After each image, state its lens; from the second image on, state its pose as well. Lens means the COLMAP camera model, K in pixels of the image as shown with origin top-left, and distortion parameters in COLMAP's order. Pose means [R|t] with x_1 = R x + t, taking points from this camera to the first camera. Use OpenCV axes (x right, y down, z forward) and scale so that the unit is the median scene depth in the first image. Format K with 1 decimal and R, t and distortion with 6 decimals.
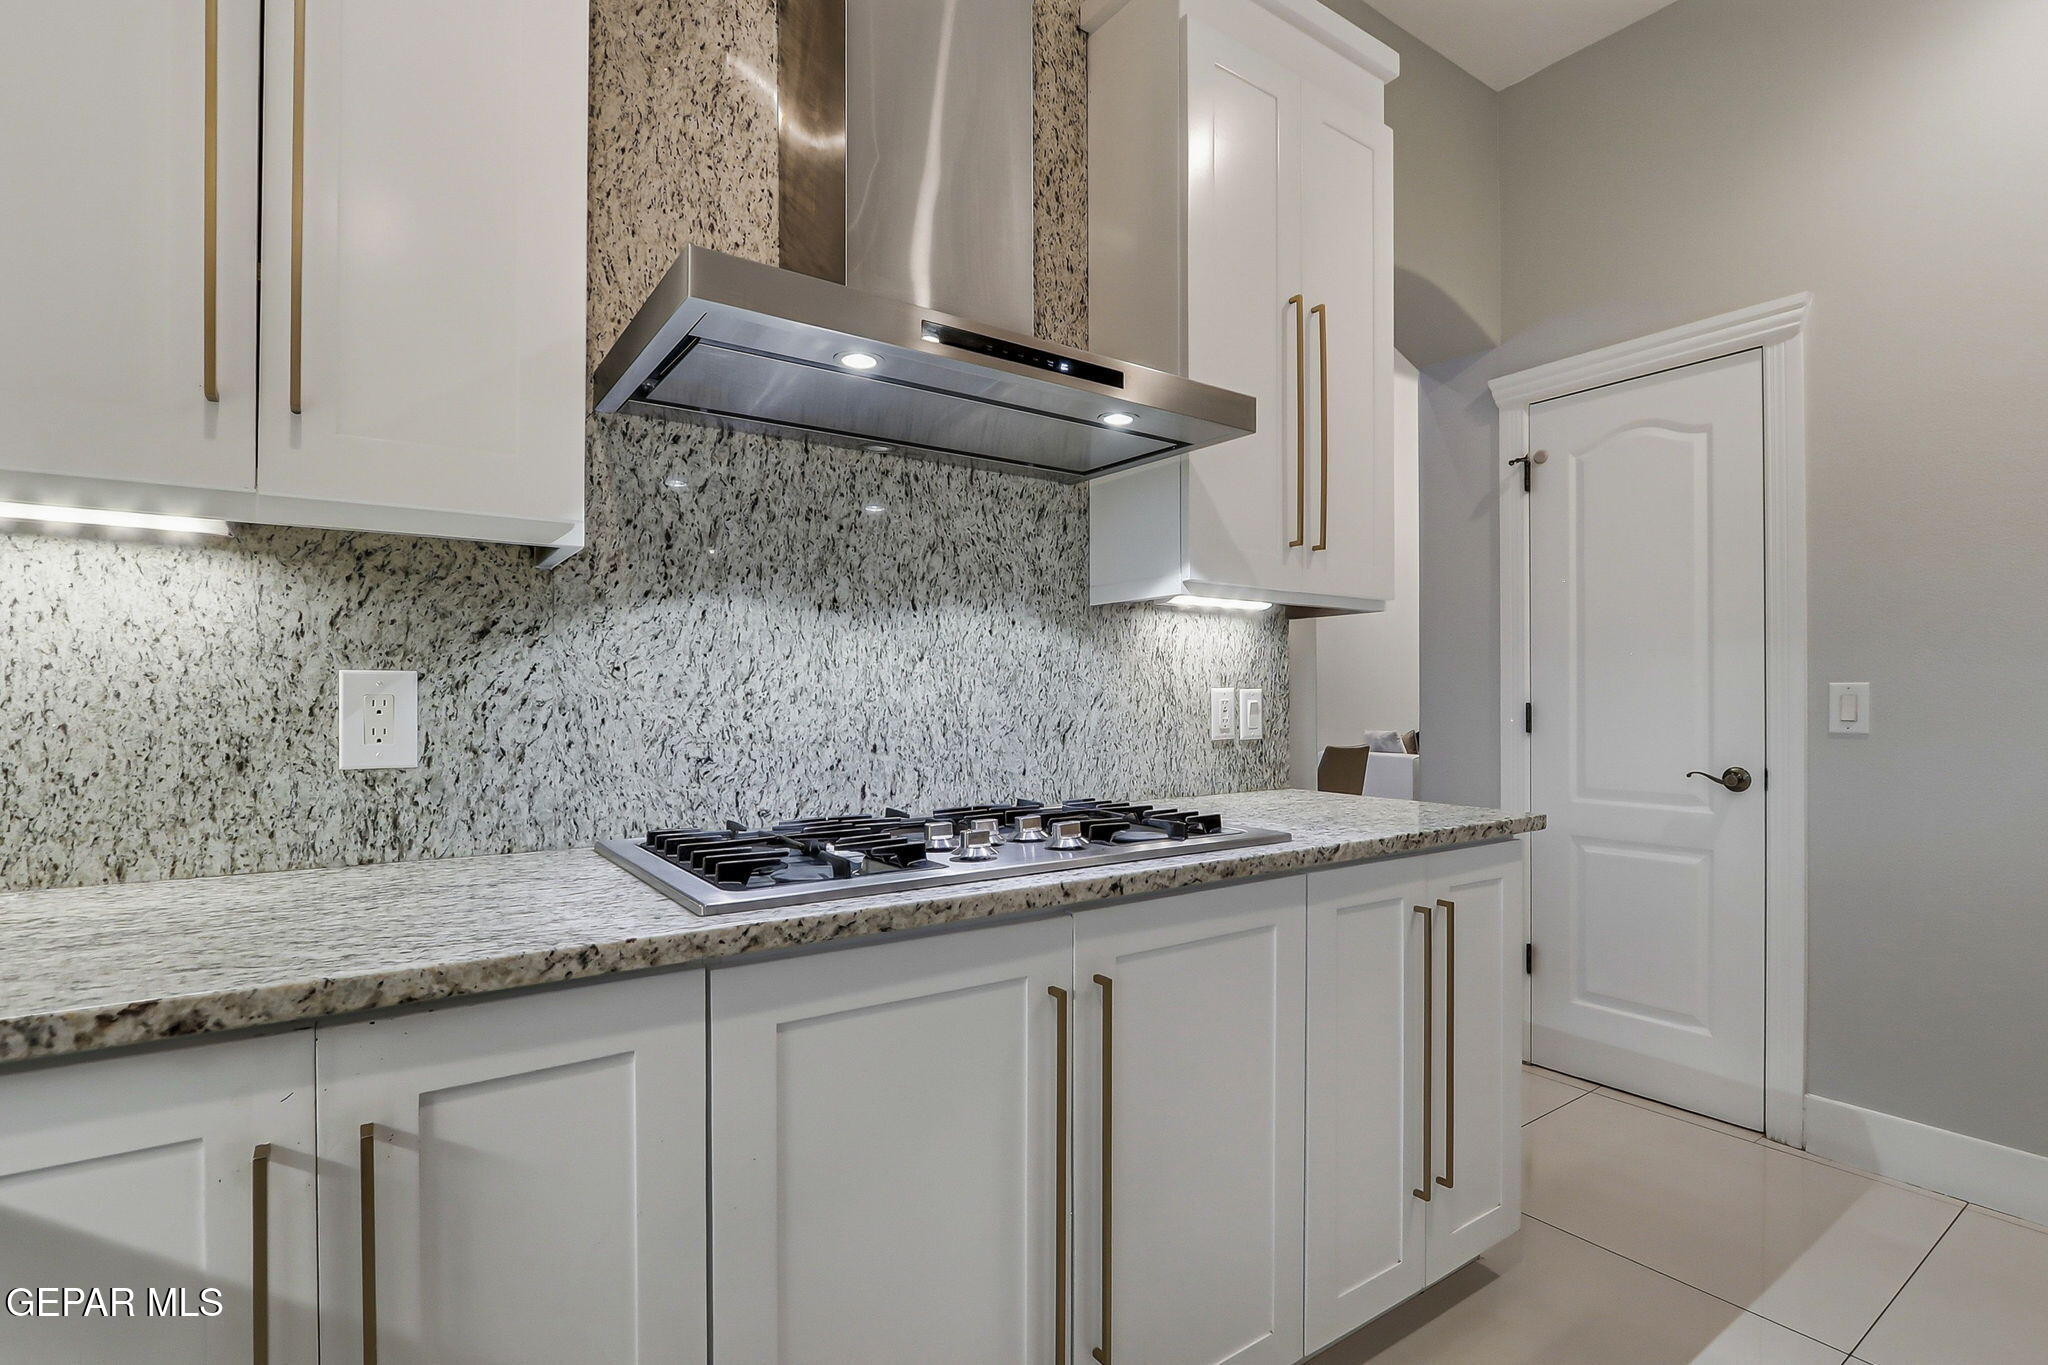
lens RADIAL K [[953.0, 0, 1030.4], [0, 953.0, 703.1], [0, 0, 1]] dist [-0.016522, 0.000806]
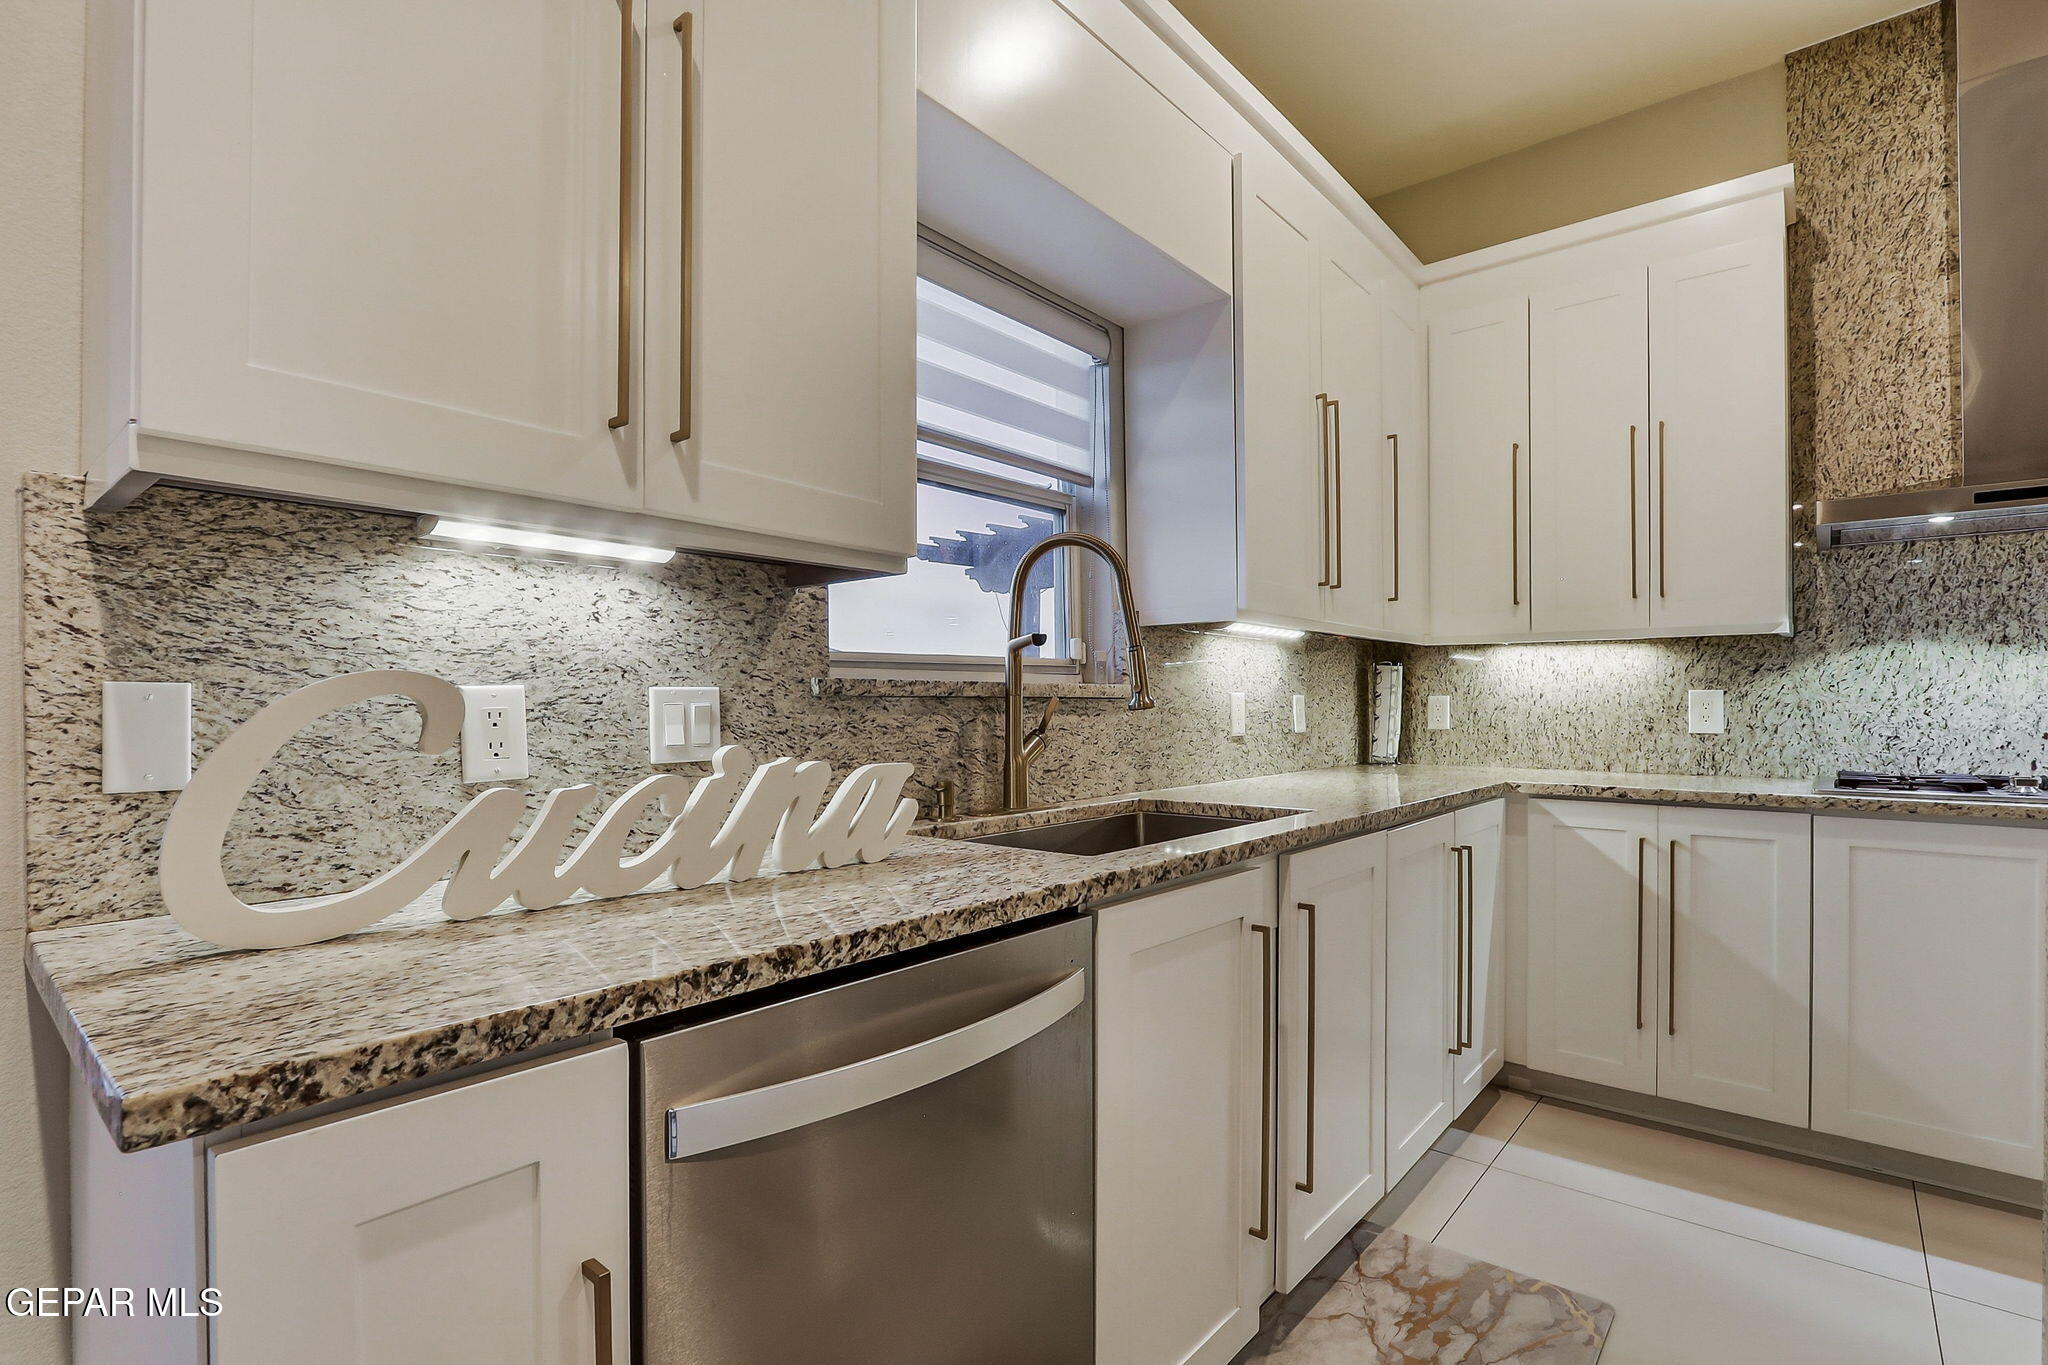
lens RADIAL K [[968.0, 0, 1038.4], [0, 968.0, 702.7], [0, 0, 1]] dist [-0.021018, 0.005083]
pose [[0.254840, -0.001057, -0.966983, 0.878340], [0.000095, 0.999999, -0.001068, -0.001347], [0.966983, 0.000180, 0.254840, -0.882467]]
